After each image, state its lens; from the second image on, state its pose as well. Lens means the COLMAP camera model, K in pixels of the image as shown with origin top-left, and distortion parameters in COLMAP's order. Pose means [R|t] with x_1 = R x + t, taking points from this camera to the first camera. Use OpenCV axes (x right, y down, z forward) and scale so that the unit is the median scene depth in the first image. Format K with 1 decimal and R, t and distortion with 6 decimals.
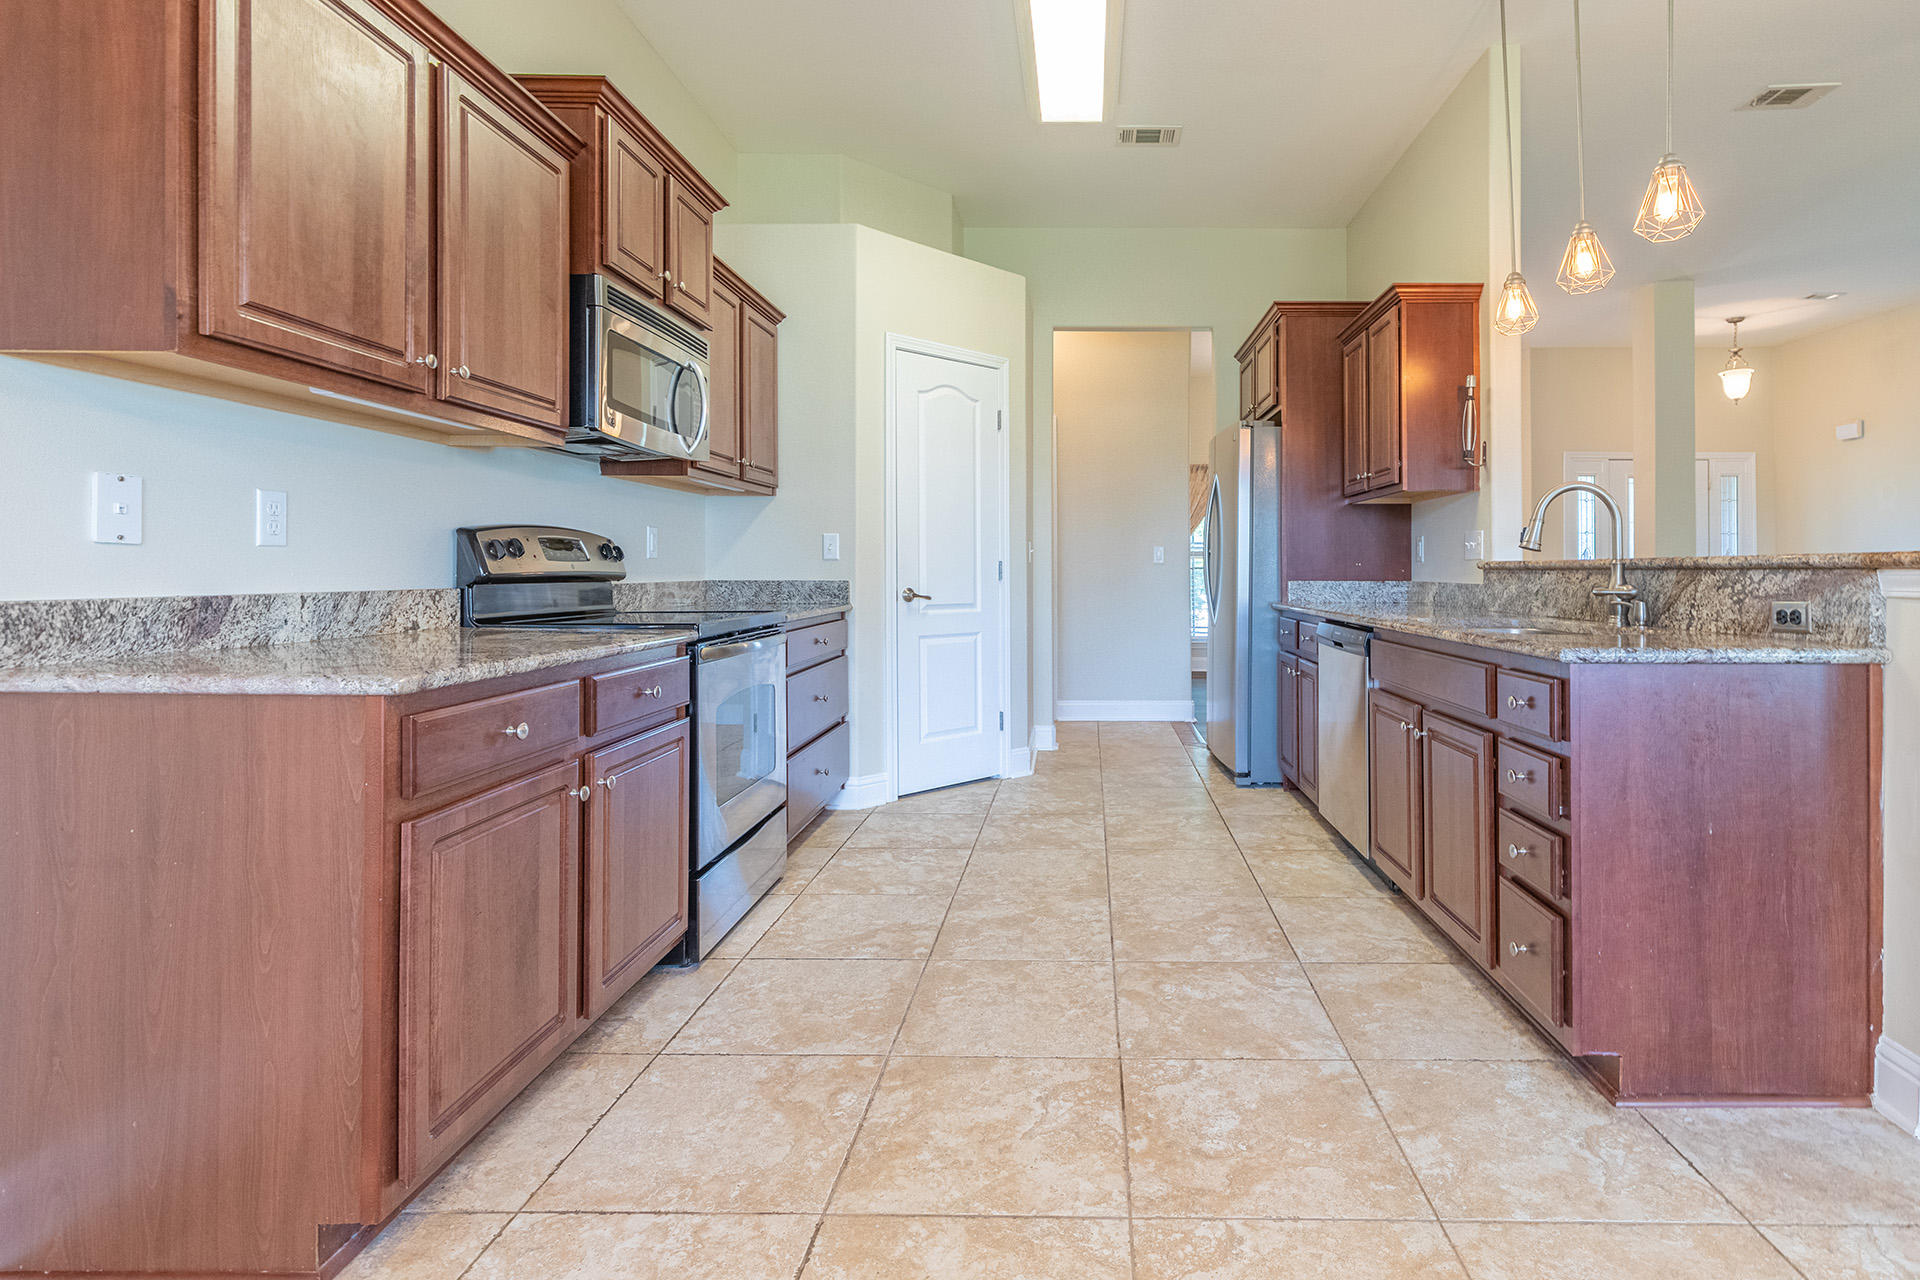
lens RADIAL K [[949.6, 0, 1070.9], [0, 949.6, 568.2], [0, 0, 1]] dist [0.003670, -0.000398]
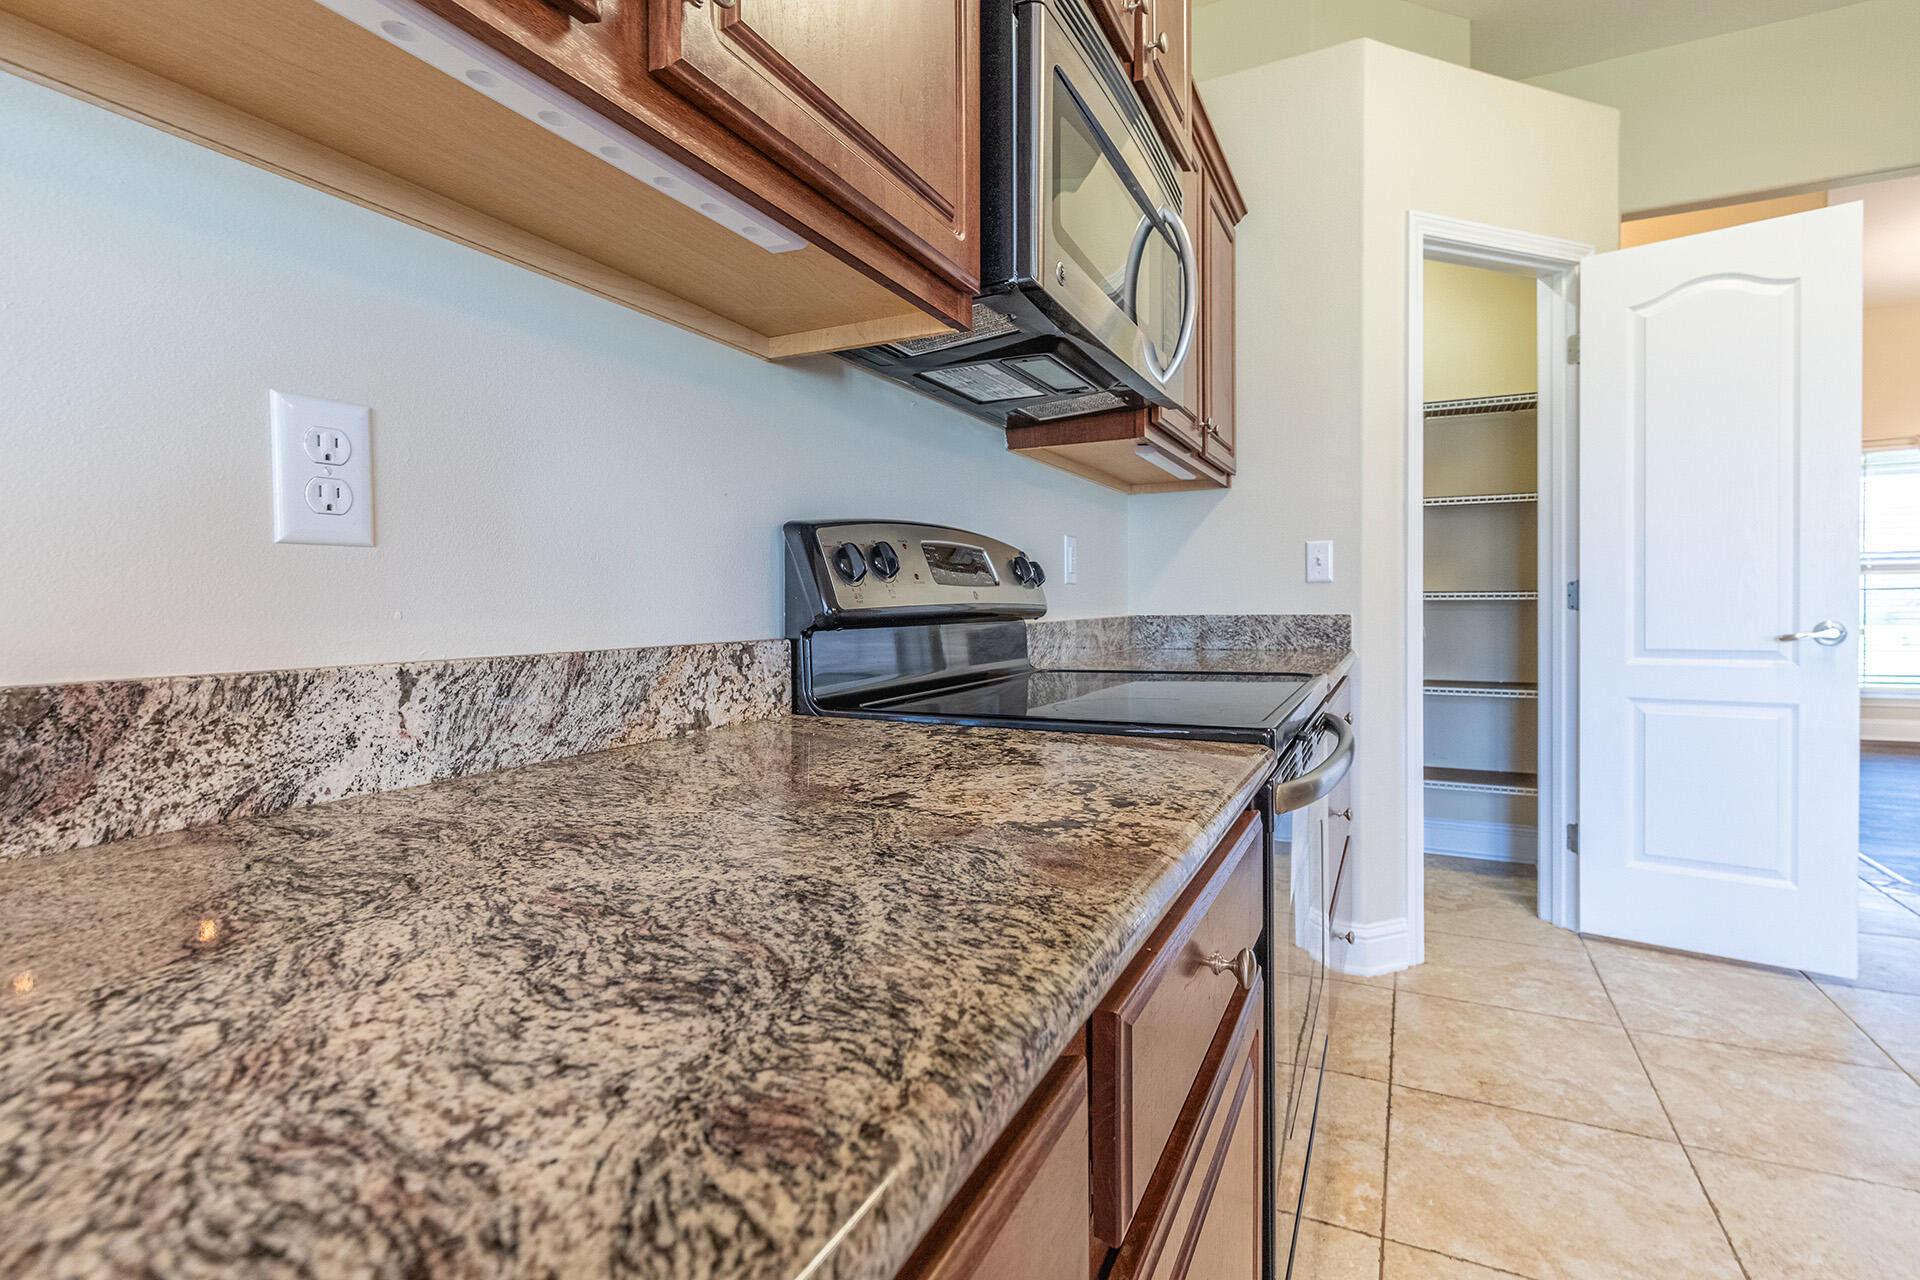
lens RADIAL K [[879.1, 0, 971.0], [0, 879.1, 623.8], [0, 0, 1]] dist [0.008188, -0.001136]
pose [[0.900090, 0.000315, -0.435704, -0.351580], [0.011584, 0.999629, 0.024653, 0.002690], [0.435550, -0.027237, 0.899752, 0.621961]]
